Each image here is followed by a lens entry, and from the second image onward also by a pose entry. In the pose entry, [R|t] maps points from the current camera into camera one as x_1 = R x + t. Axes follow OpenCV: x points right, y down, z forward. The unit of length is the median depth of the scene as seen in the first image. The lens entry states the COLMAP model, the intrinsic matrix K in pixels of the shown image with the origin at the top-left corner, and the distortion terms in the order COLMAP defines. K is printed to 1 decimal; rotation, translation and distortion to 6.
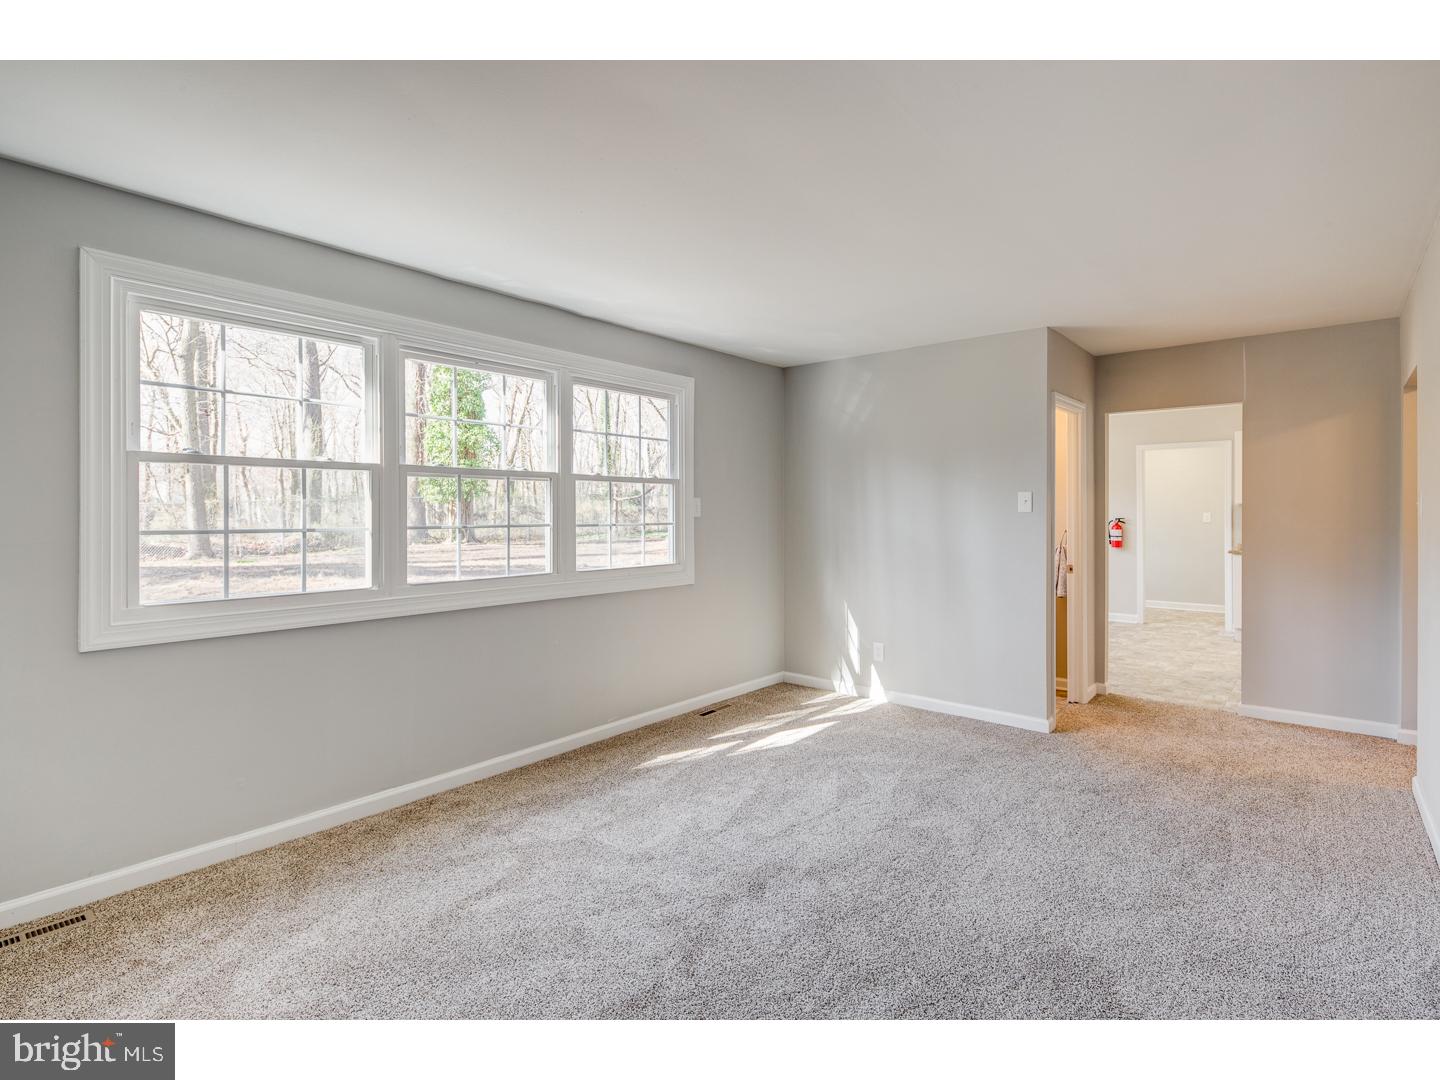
lens RADIAL K [[702.7, 0, 722.2], [0, 702.7, 510.4], [0, 0, 1]] dist [-0.003119, -0.000764]
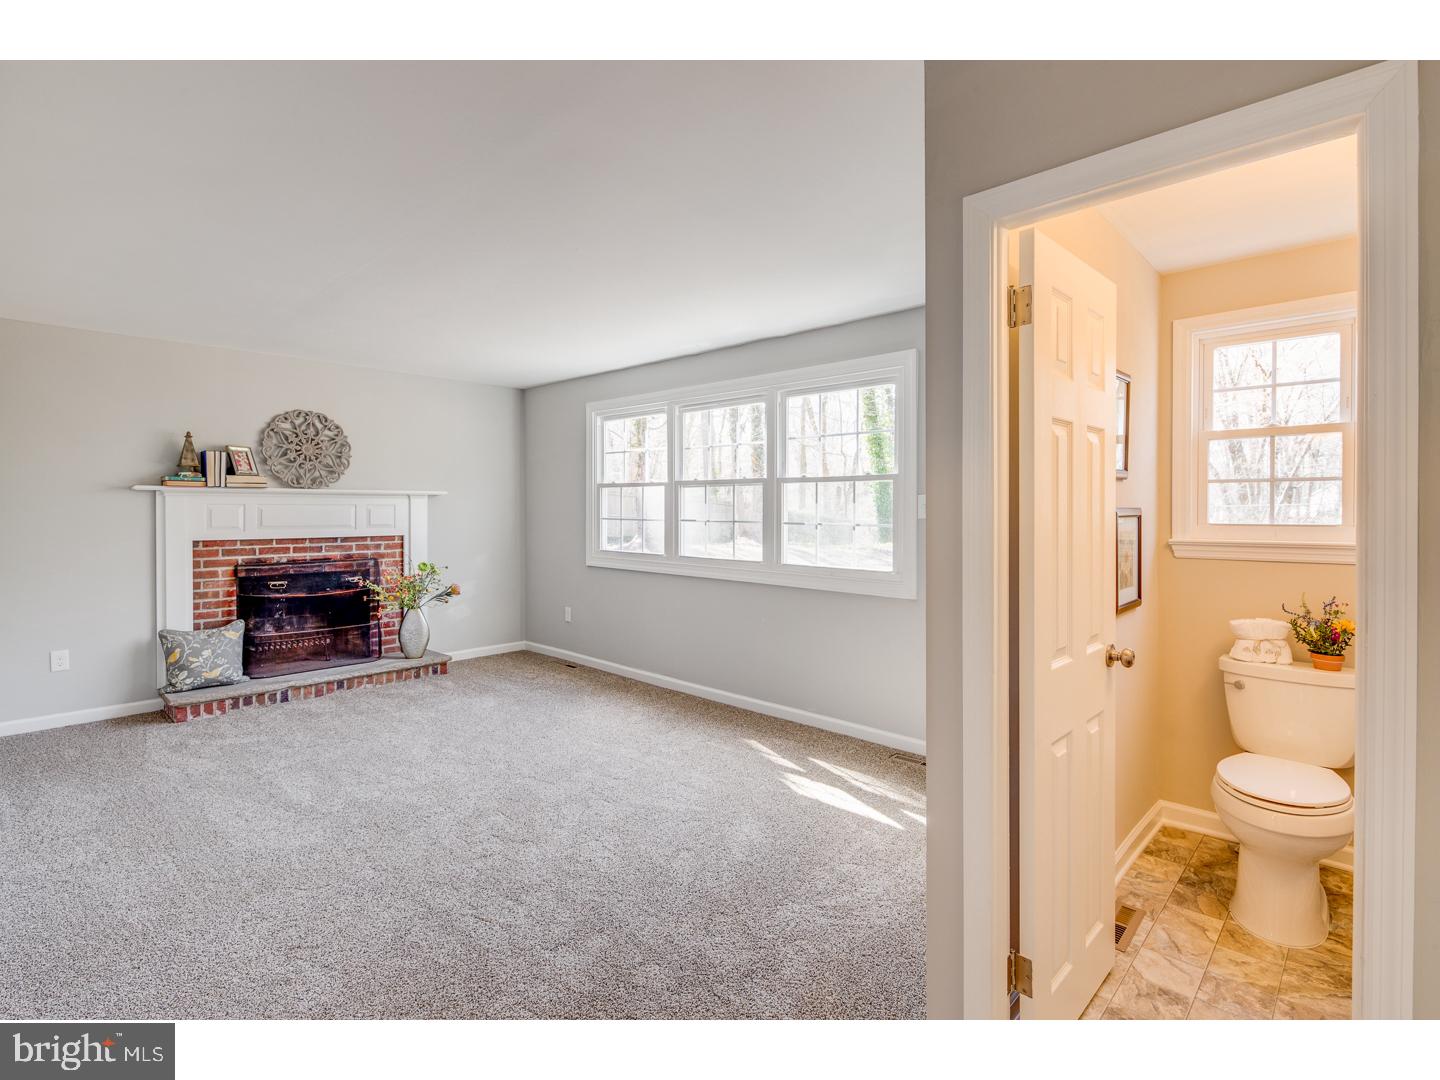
lens RADIAL K [[702.7, 0, 722.2], [0, 702.7, 510.4], [0, 0, 1]] dist [-0.003119, -0.000764]
pose [[-0.052723, 0.003695, -0.998602, 0.961282], [-0.001498, 0.999992, 0.003779, -0.002284], [0.998608, 0.001695, -0.052717, 0.994749]]
